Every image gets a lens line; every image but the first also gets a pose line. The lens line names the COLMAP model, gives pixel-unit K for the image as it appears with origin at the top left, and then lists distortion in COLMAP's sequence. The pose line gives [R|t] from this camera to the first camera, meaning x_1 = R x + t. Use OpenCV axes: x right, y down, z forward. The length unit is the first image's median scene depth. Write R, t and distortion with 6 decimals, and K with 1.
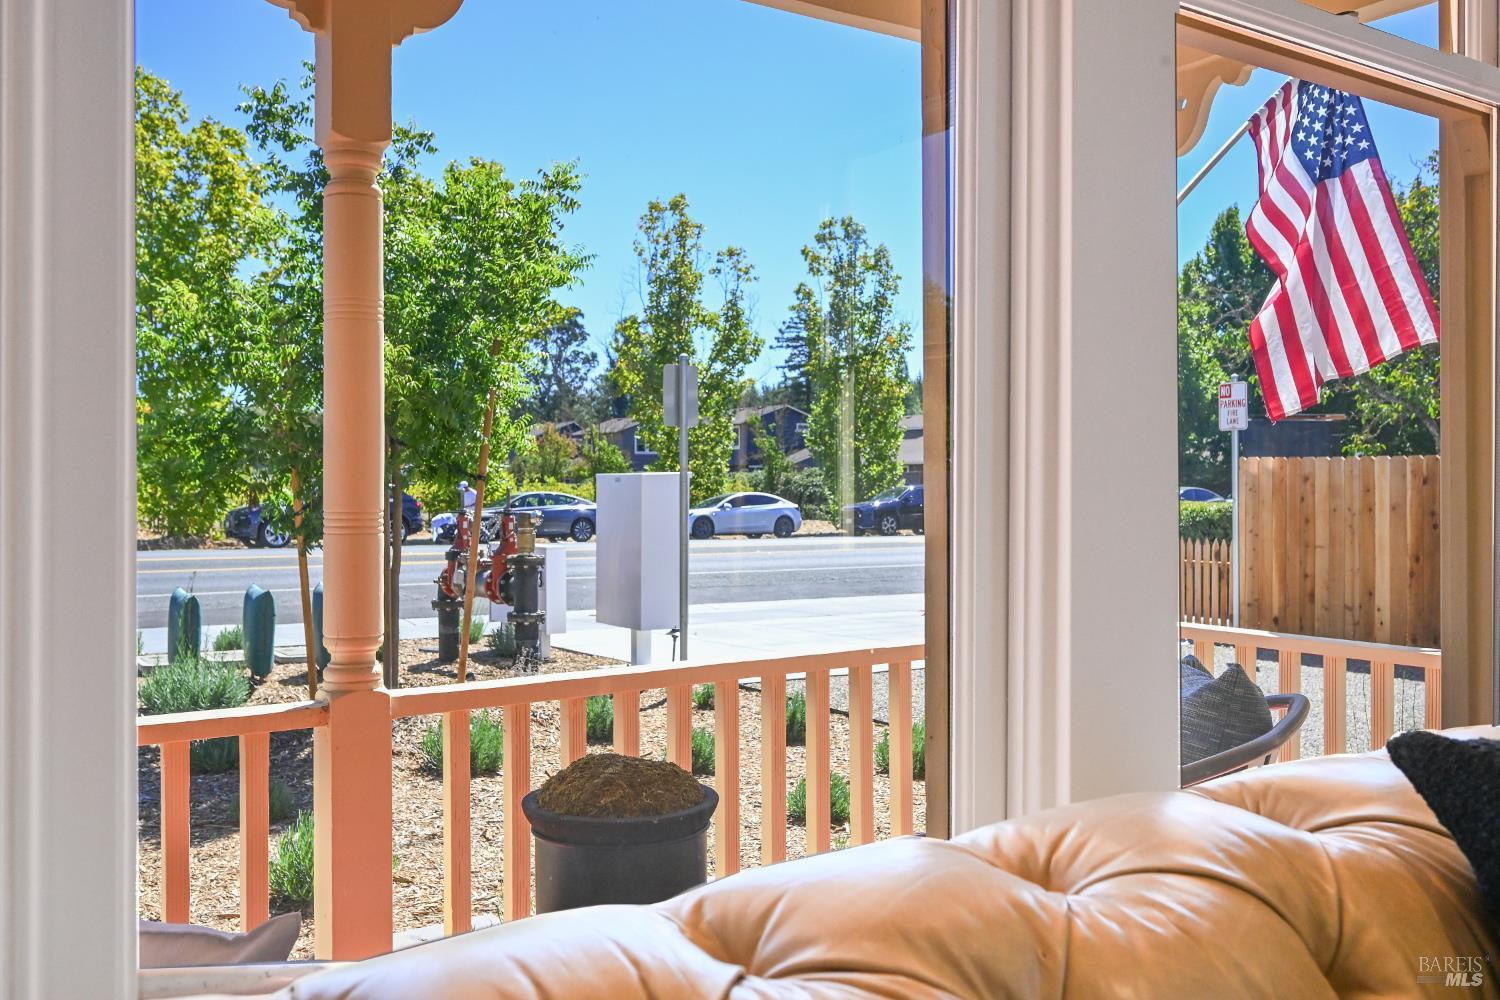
lens RADIAL K [[1306.7, 0, 755.2], [0, 1306.7, 487.8], [0, 0, 1]] dist [0.002673, 0.010695]
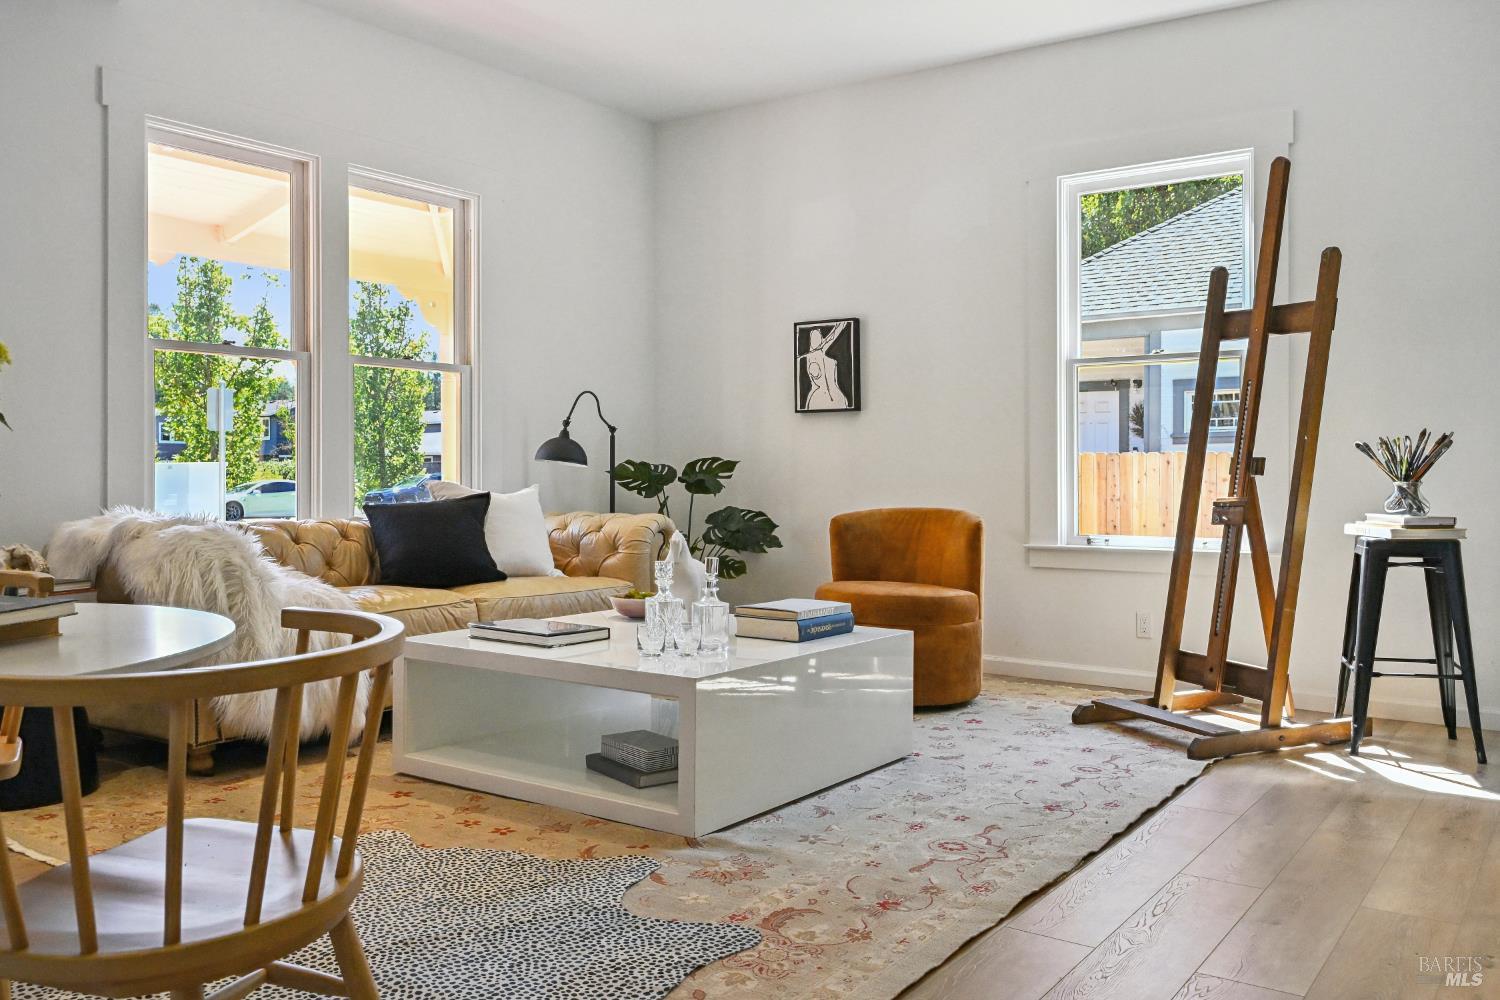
lens RADIAL K [[1216.8, 0, 737.9], [0, 1216.8, 468.4], [0, 0, 1]] dist [0.013185, -0.027773]
pose [[0.937876, 0.002016, 0.346965, 0.002457], [0.000464, 0.999975, -0.007065, 0.000945], [-0.346971, 0.006787, 0.937851, -0.091764]]
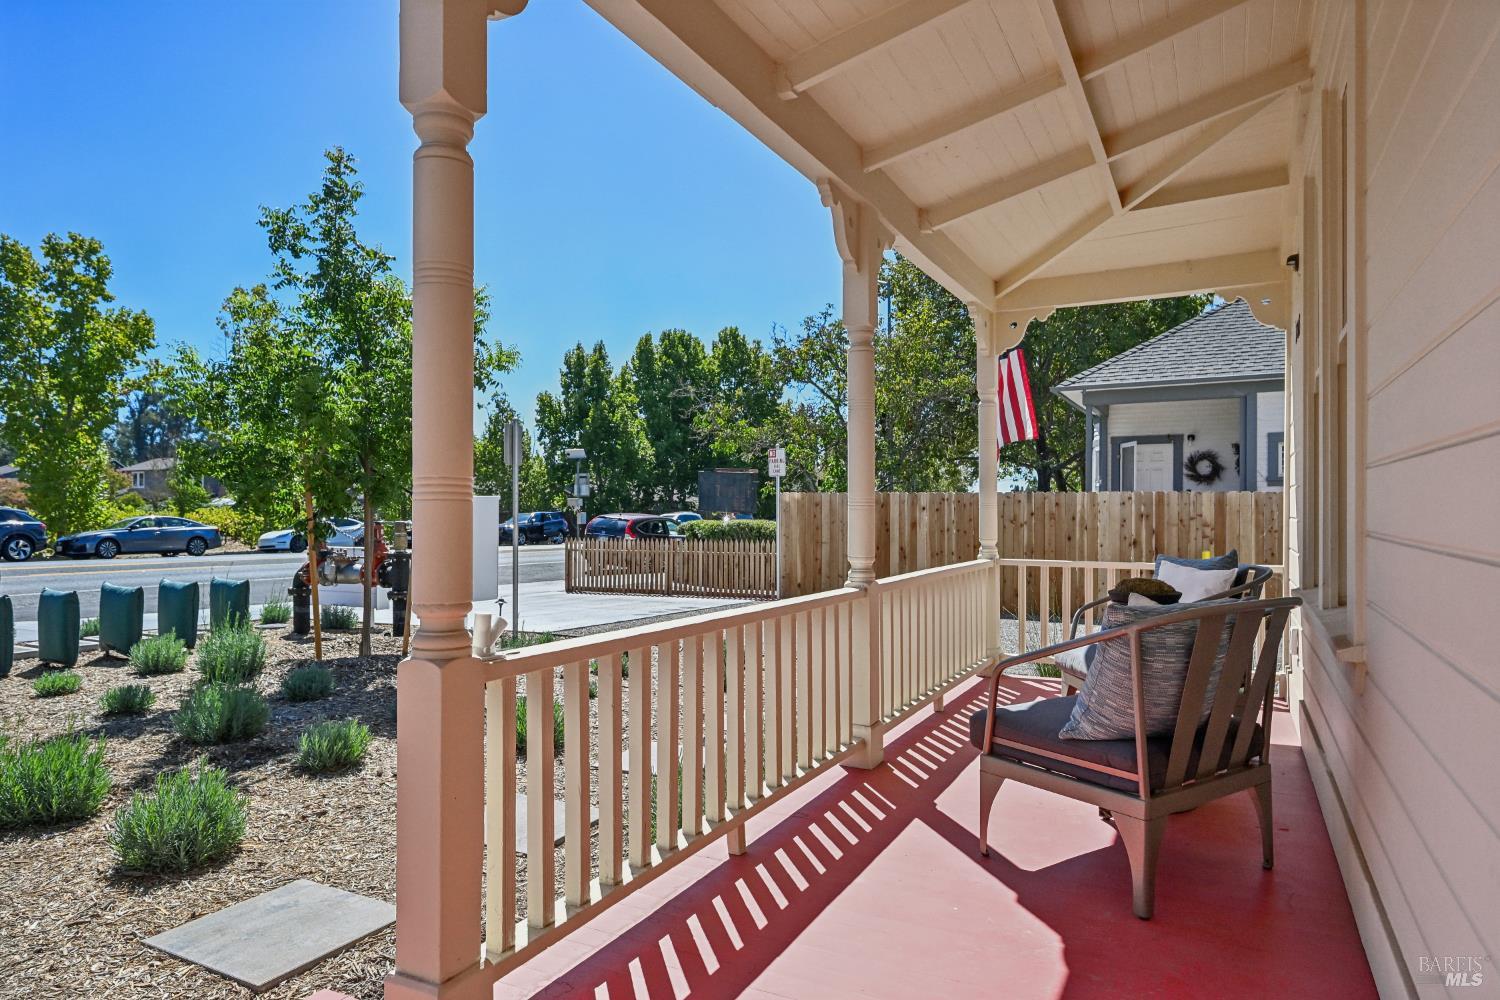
lens RADIAL K [[913.9, 0, 754.1], [0, 913.9, 509.0], [0, 0, 1]] dist [0.002986, -0.000036]
pose [[0.877581, 0.004690, 0.479405, -0.063026], [-0.000756, 0.999964, -0.008400, 0.002398], [-0.479427, 0.007010, 0.877554, -0.012171]]
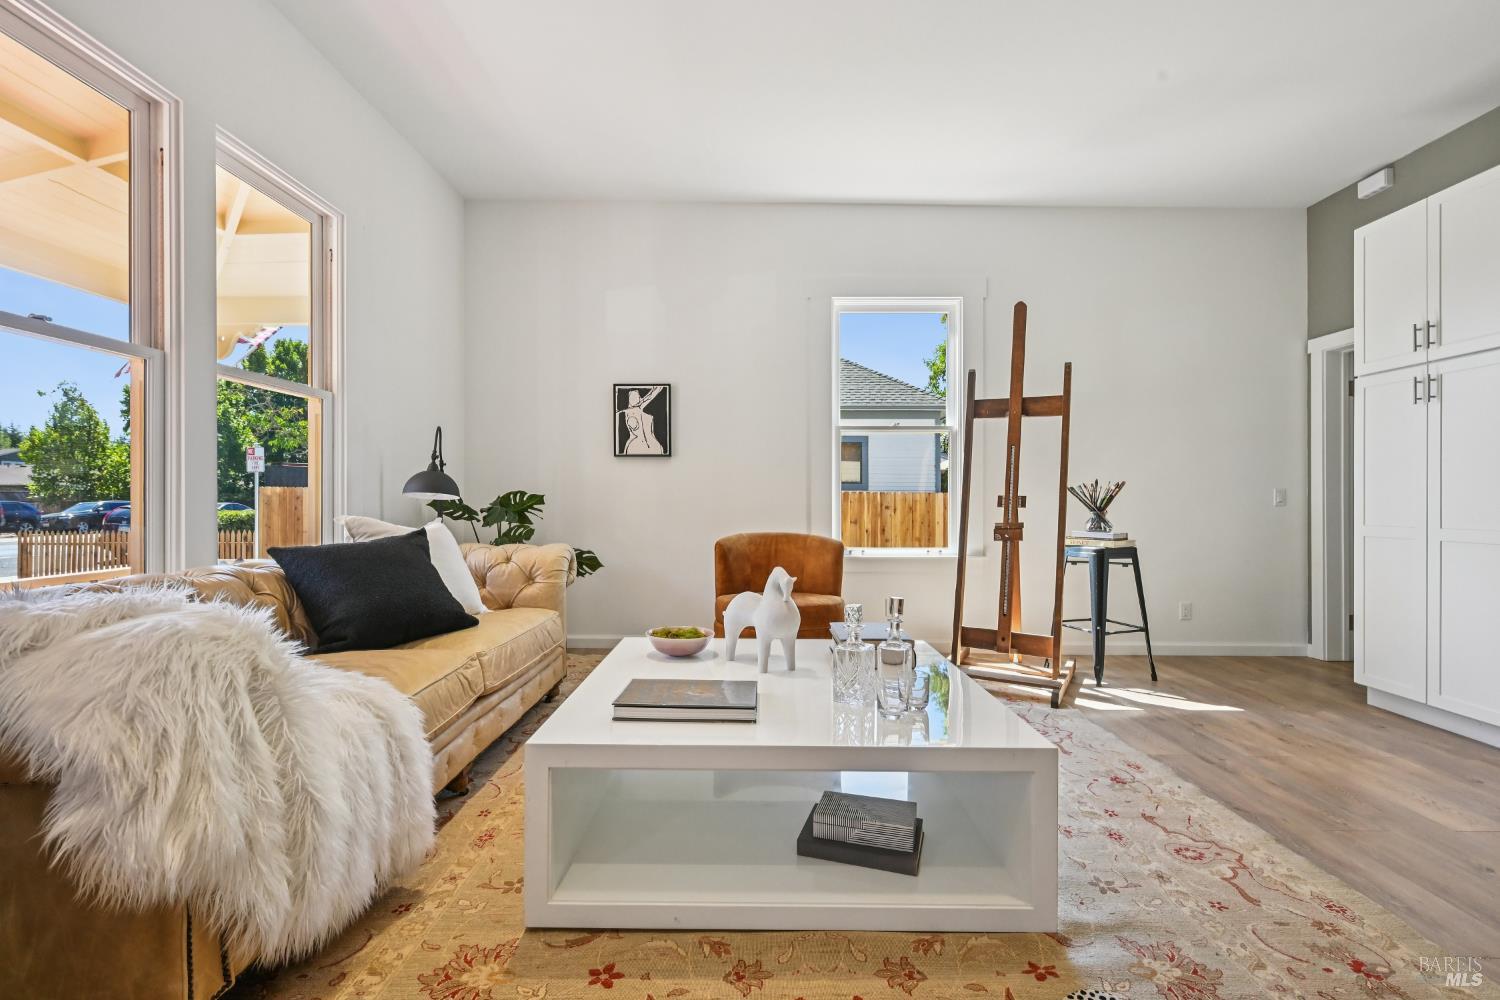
lens RADIAL K [[678.6, 0, 743.7], [0, 678.6, 499.4], [0, 0, 1]] dist [-0.000732, 0.000674]
pose [[0.566522, 0.004079, 0.824036, -0.011312], [0.000784, 0.999985, -0.005489, 0.000283], [-0.824046, 0.003755, 0.566510, -0.036264]]
